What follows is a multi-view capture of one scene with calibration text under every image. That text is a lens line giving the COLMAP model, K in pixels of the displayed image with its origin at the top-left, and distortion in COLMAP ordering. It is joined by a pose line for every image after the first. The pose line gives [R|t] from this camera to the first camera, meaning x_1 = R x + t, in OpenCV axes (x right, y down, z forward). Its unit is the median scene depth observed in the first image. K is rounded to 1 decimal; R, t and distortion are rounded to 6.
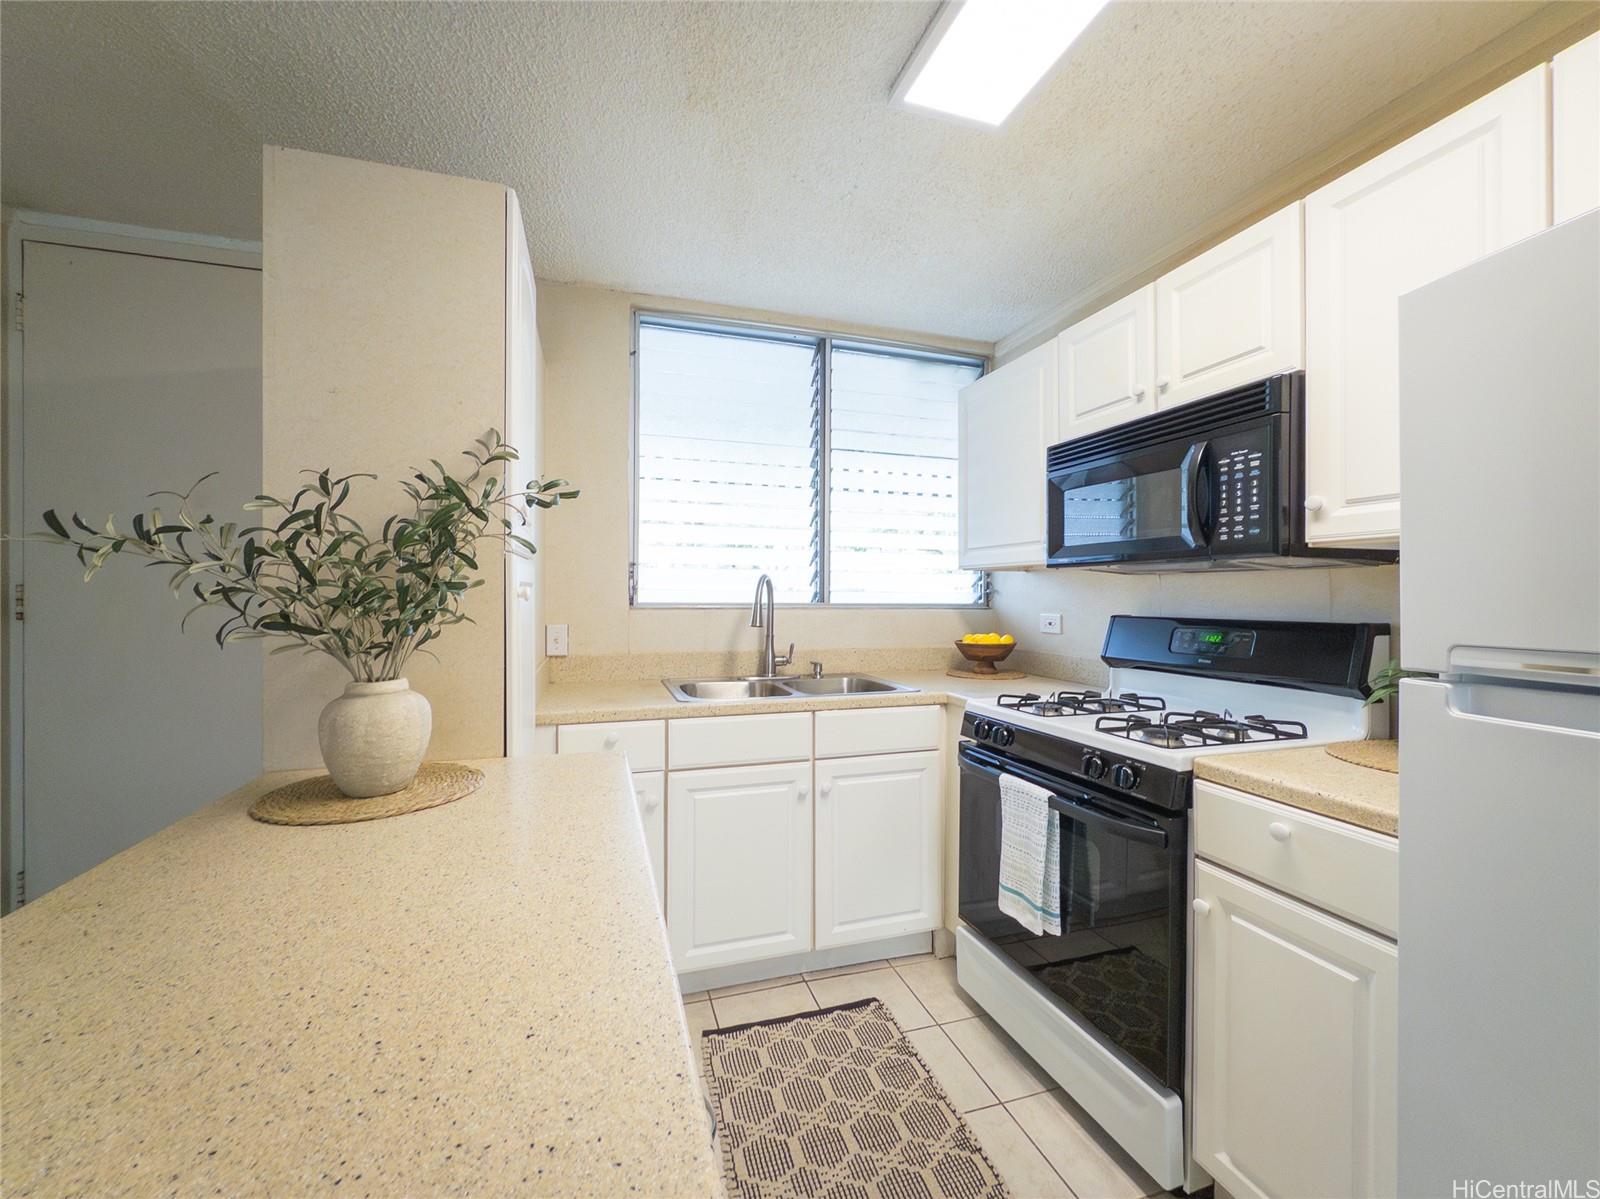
lens RADIAL K [[646.8, 0, 800.0], [0, 646.8, 599.5], [0, 0, 1]] dist [-0.000768, -0.000098]
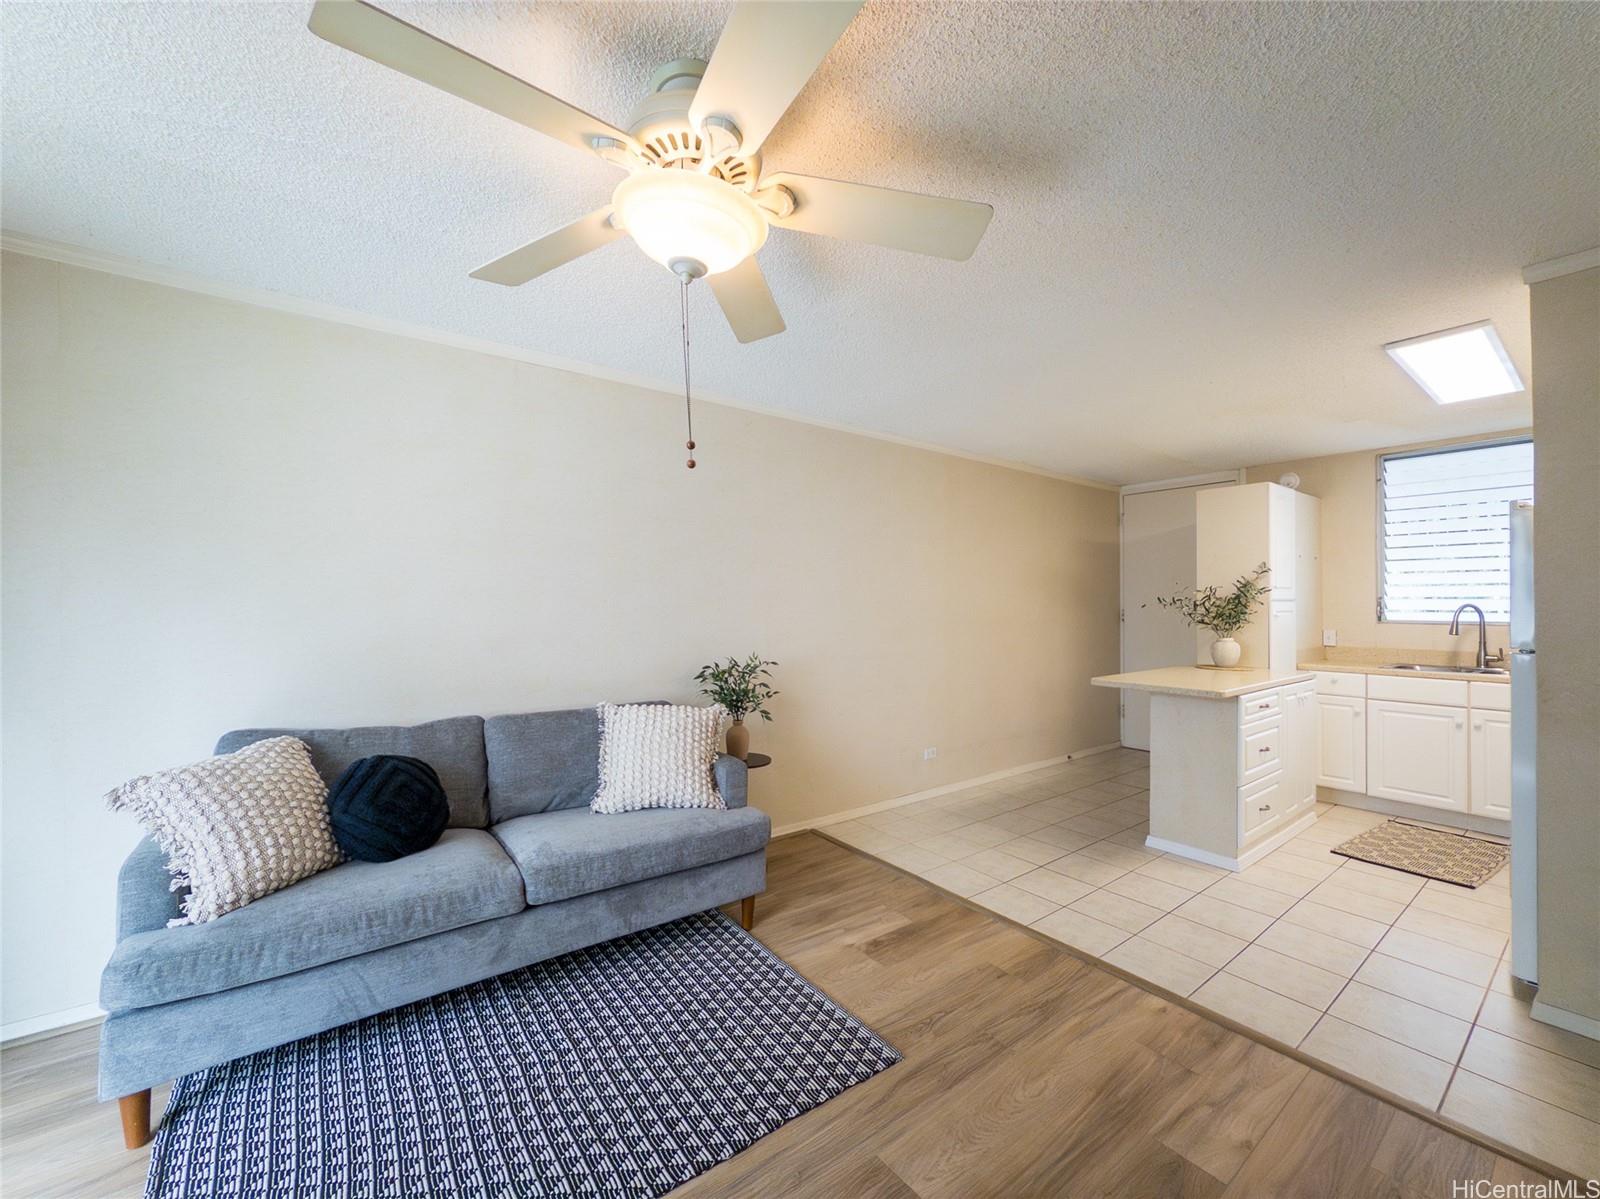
lens RADIAL K [[646.8, 0, 800.0], [0, 646.8, 599.5], [0, 0, 1]] dist [-0.000768, -0.000098]
pose [[0.331546, -0.007761, -0.943407, 1.118144], [-0.011734, 0.999855, -0.012349, -0.012605], [0.943366, 0.015164, 0.331407, -1.390713]]
